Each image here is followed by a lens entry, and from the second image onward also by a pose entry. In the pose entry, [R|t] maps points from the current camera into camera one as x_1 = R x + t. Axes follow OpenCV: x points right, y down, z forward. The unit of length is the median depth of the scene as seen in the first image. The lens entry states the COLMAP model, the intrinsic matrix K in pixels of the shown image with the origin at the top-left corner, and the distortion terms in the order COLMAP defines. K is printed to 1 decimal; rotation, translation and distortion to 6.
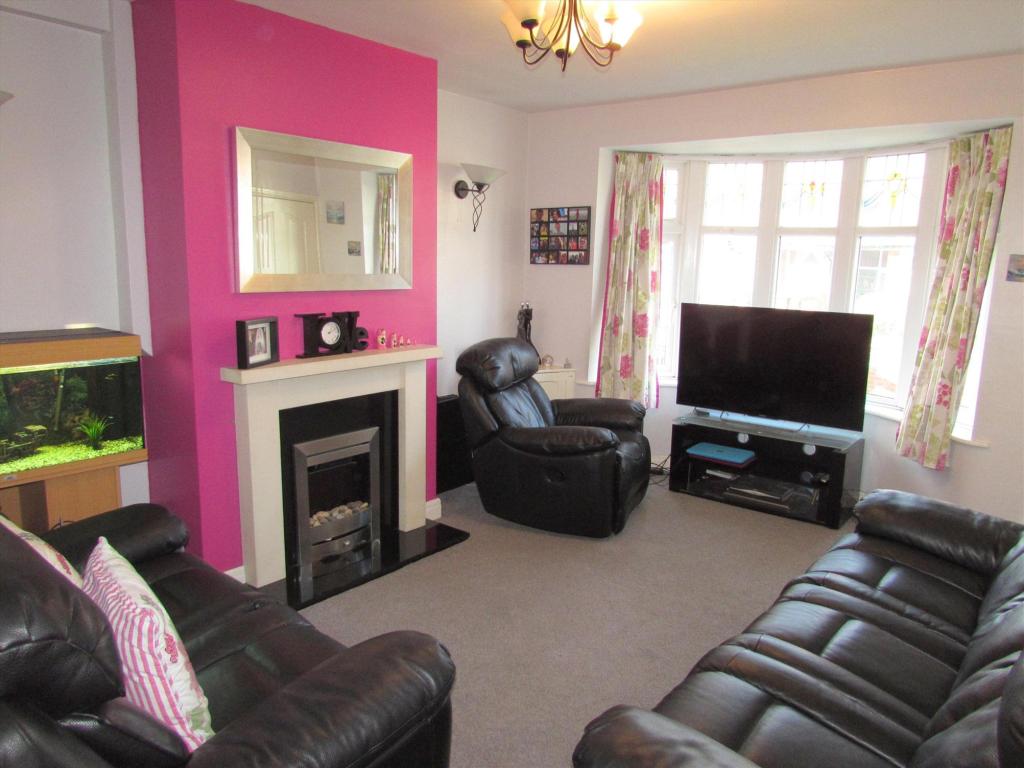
lens RADIAL K [[732.1, 0, 509.6], [0, 732.1, 378.0], [0, 0, 1]] dist [-0.013452, -0.003174]
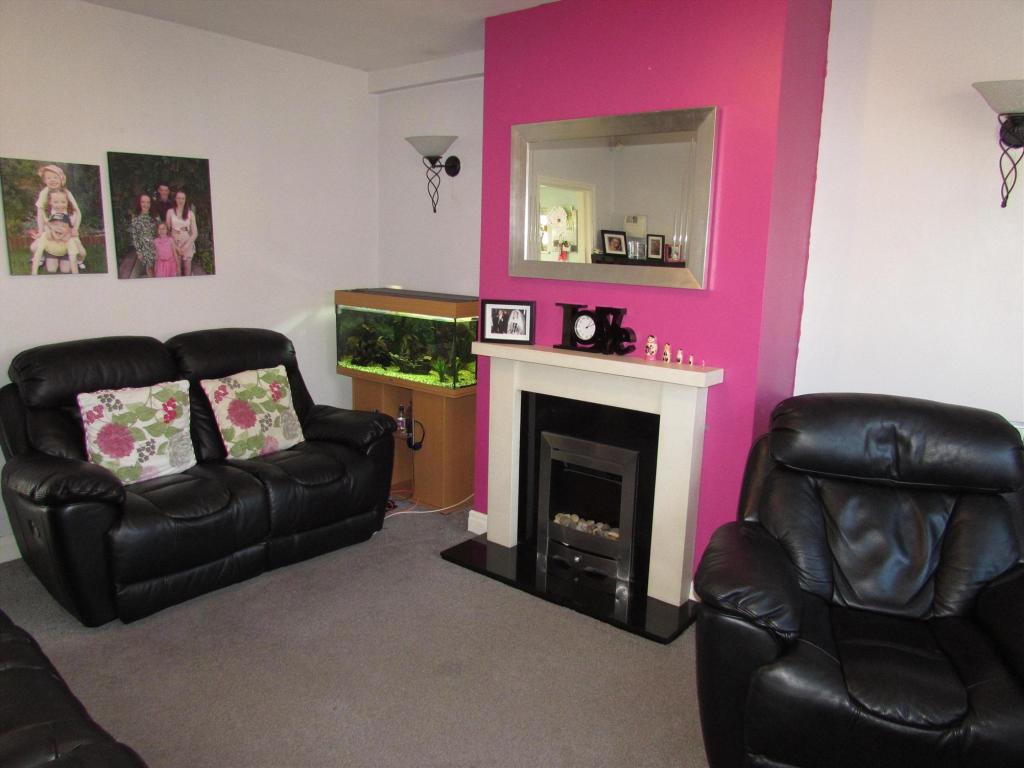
lens RADIAL K [[732.1, 0, 509.1], [0, 732.1, 394.7], [0, 0, 1]] dist [-0.013452, -0.003174]
pose [[0.000010, 0.177545, -0.984113, 0.684980], [-0.196320, 0.964962, 0.174088, -0.123036], [0.980540, 0.193199, 0.034866, 0.903191]]
